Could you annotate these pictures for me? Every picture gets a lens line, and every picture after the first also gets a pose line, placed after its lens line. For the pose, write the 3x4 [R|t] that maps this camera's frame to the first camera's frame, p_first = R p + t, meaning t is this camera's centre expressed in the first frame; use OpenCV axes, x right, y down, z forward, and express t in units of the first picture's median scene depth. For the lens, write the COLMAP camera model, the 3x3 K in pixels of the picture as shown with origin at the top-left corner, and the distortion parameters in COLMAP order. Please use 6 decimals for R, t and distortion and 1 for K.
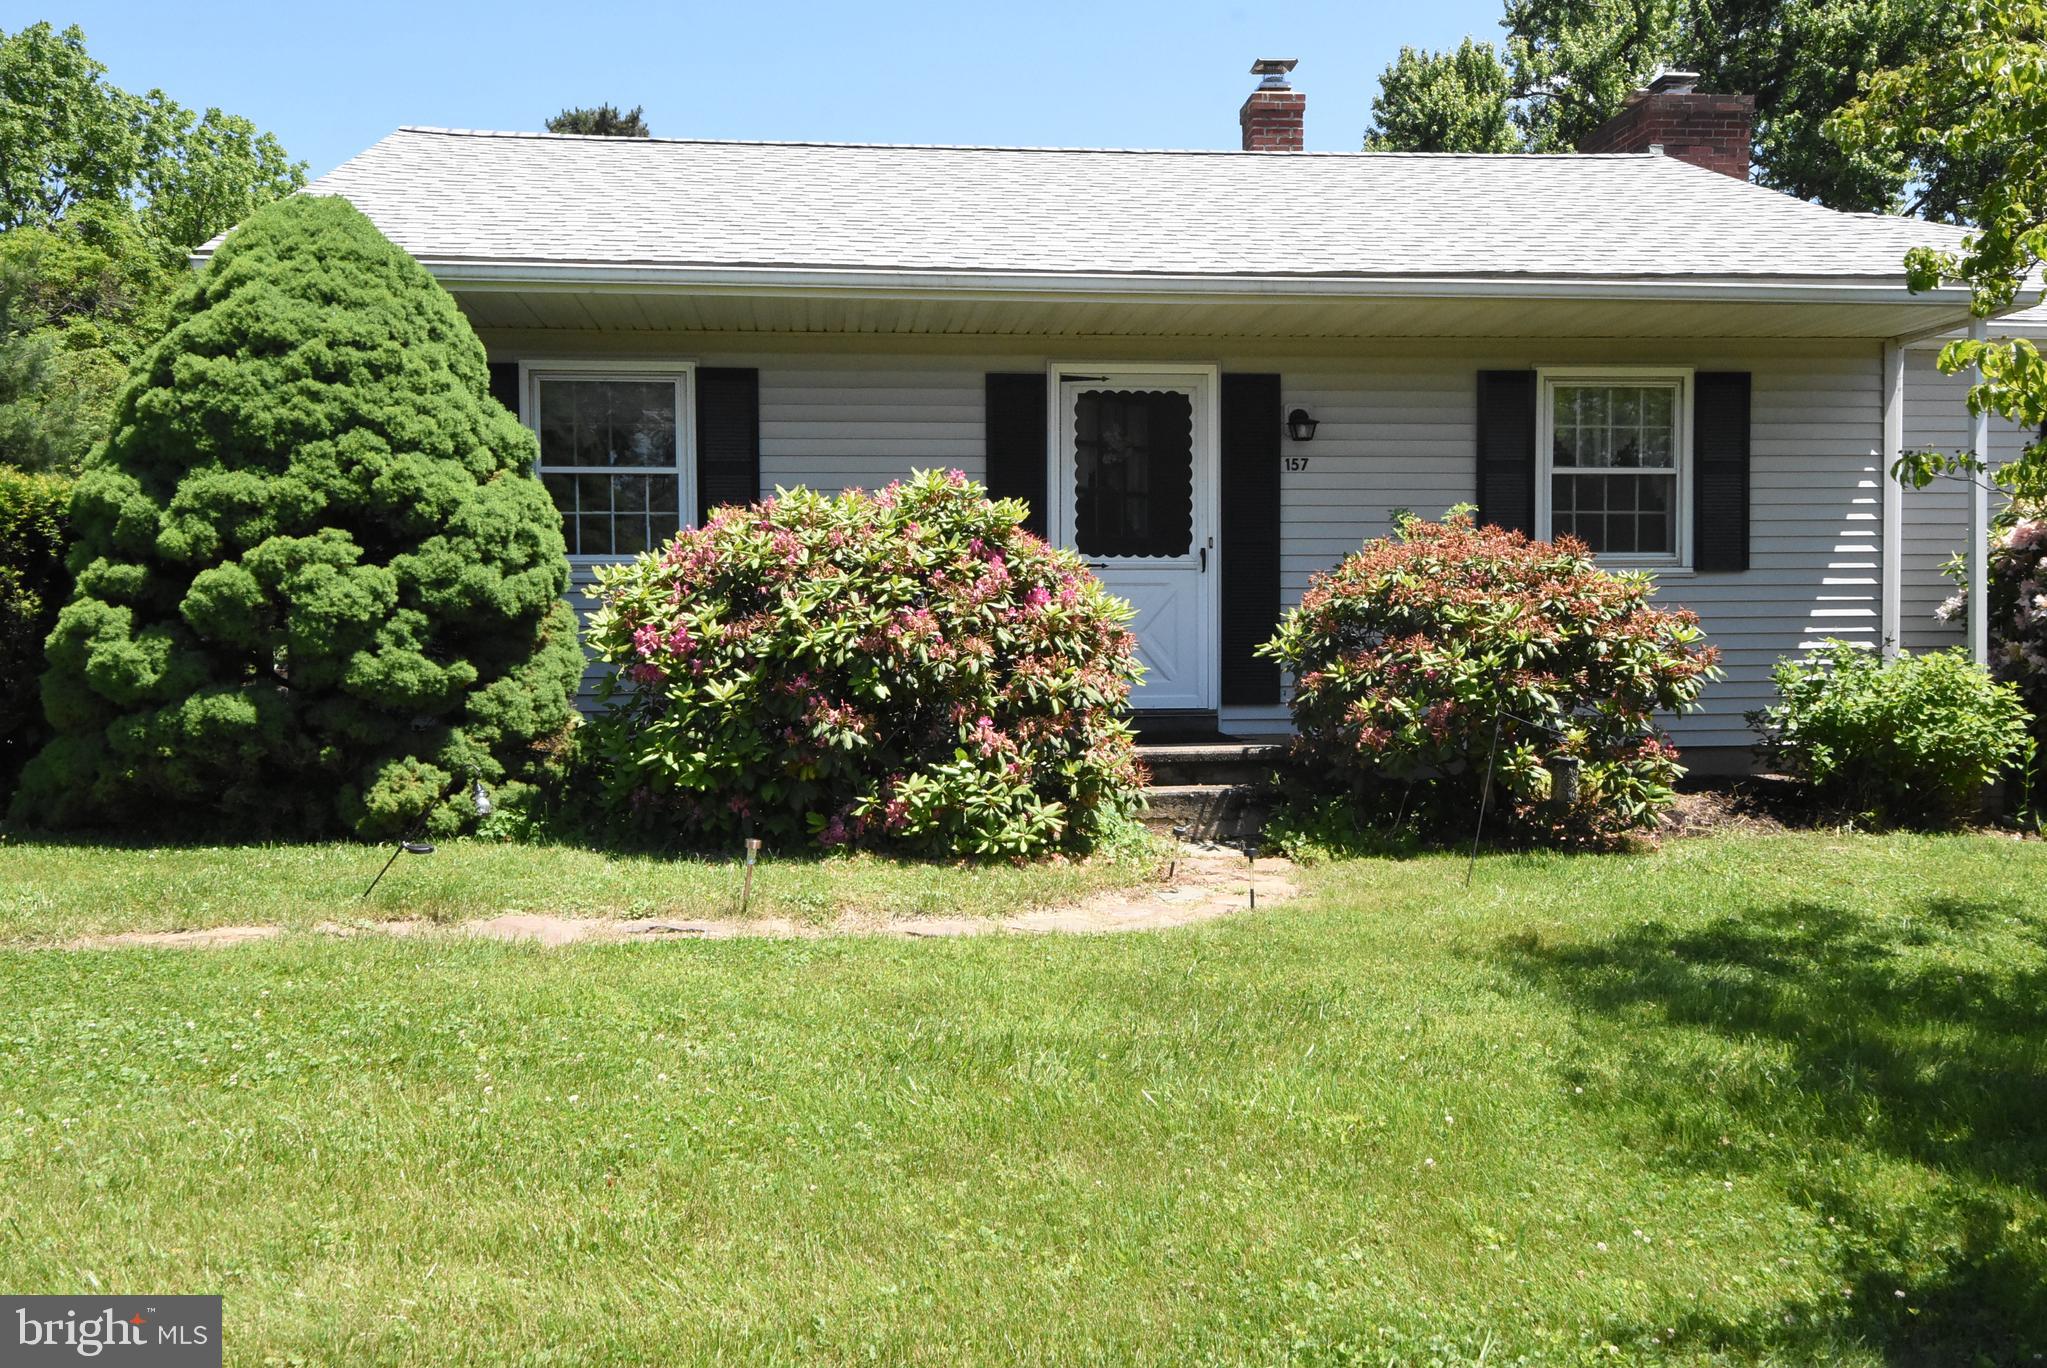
lens RADIAL K [[1684.3, 0, 1027.3], [0, 1684.3, 674.8], [0, 0, 1]] dist [0.052299, -0.008825]
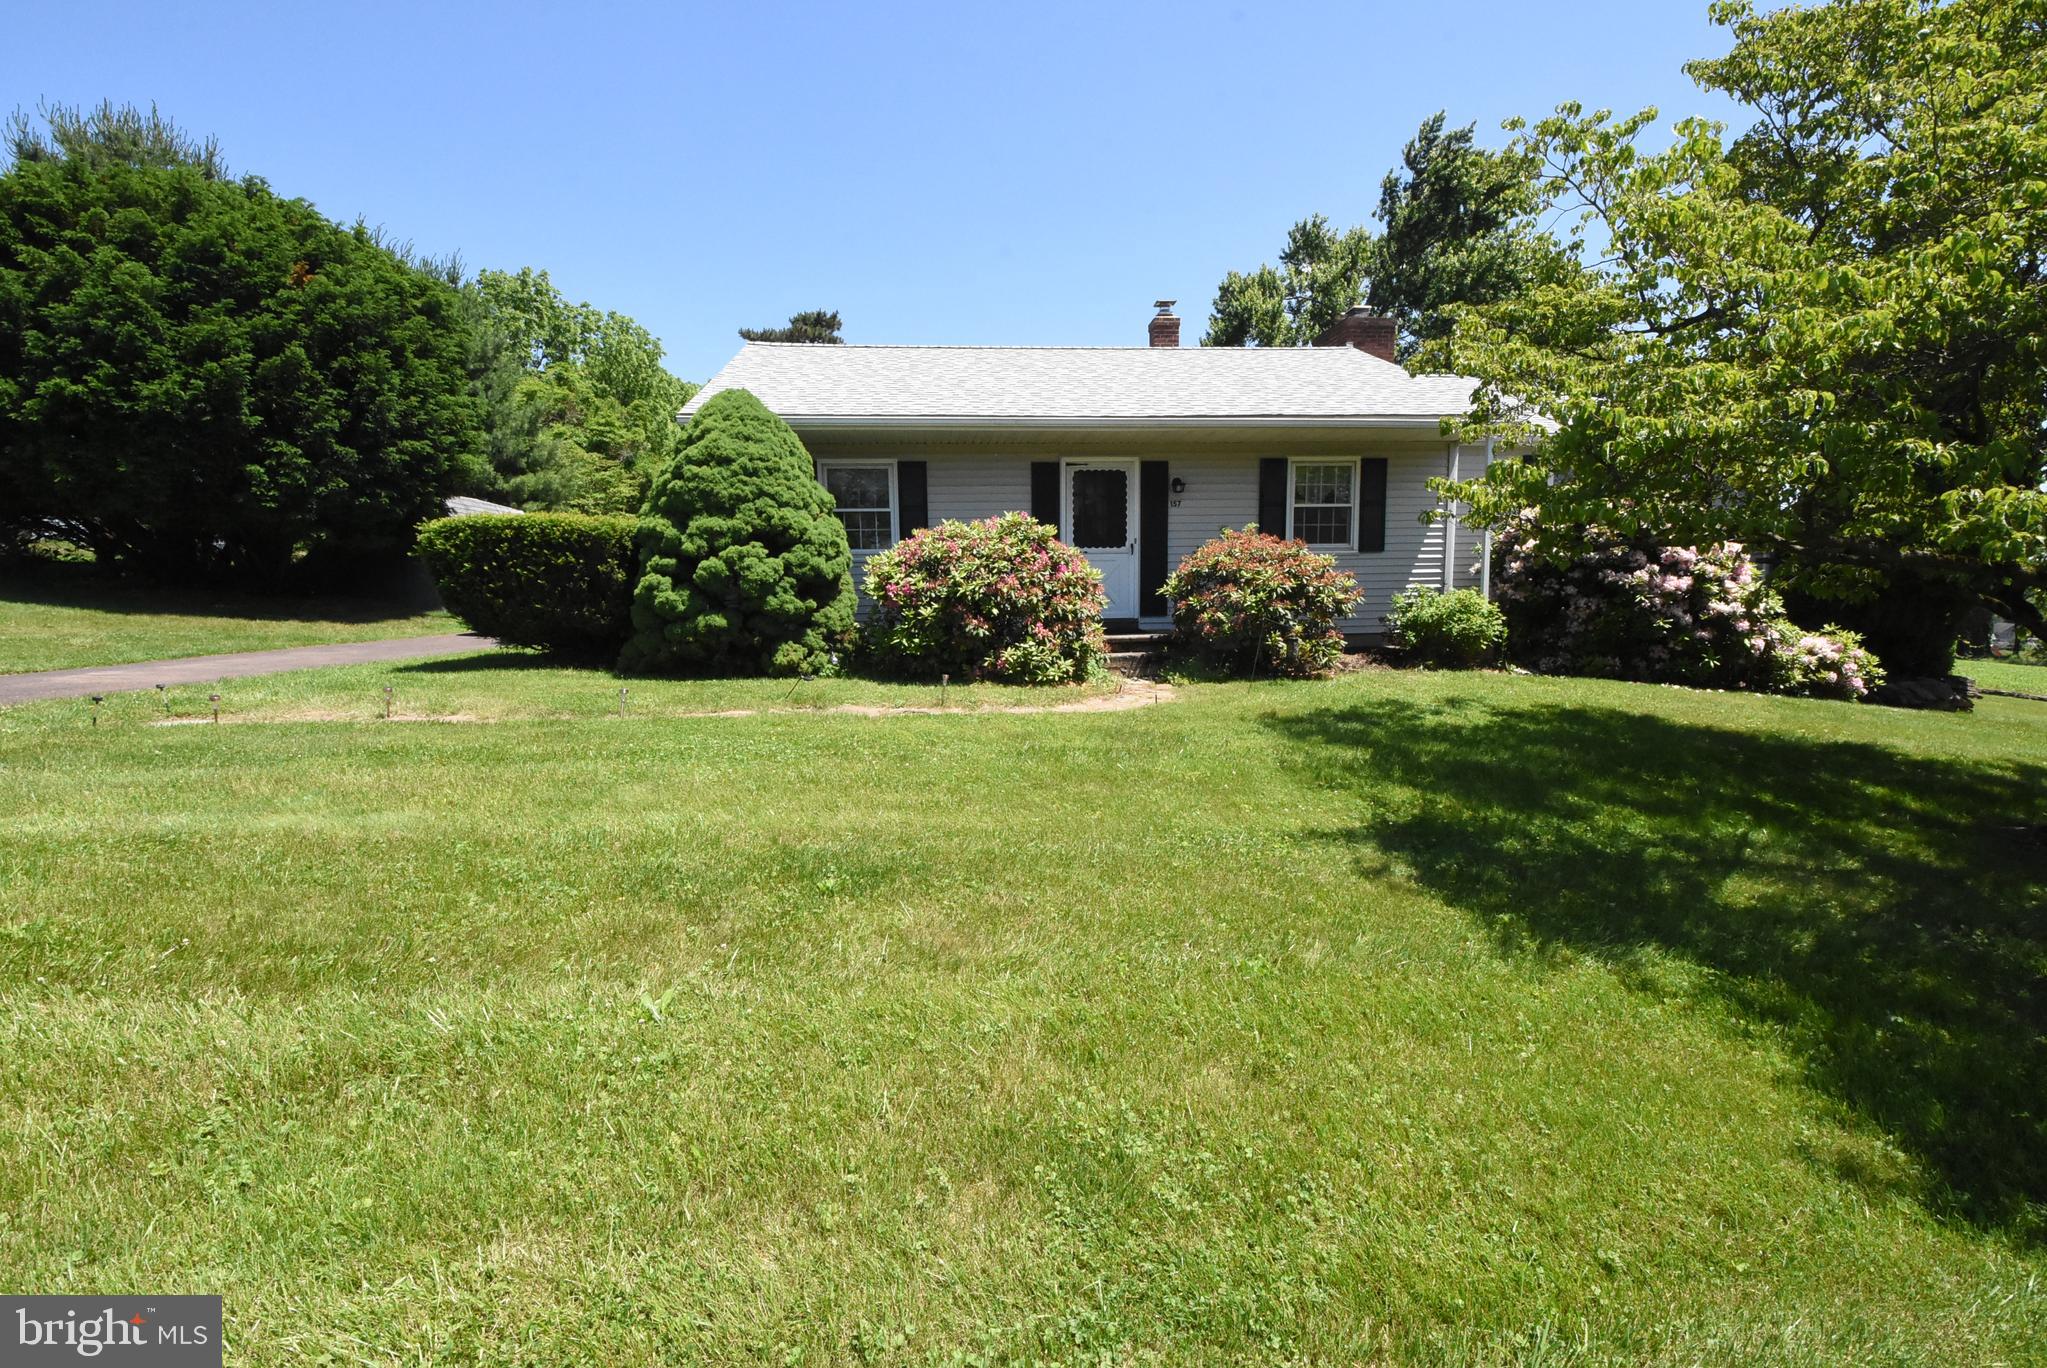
lens RADIAL K [[890.6, 0, 1022.0], [0, 890.6, 681.1], [0, 0, 1]] dist [0.015175, -0.000261]
pose [[0.999943, -0.006891, -0.008204, -0.036404], [0.007598, 0.995955, 0.089533, -0.003480], [0.007554, -0.089590, 0.995950, -0.197015]]
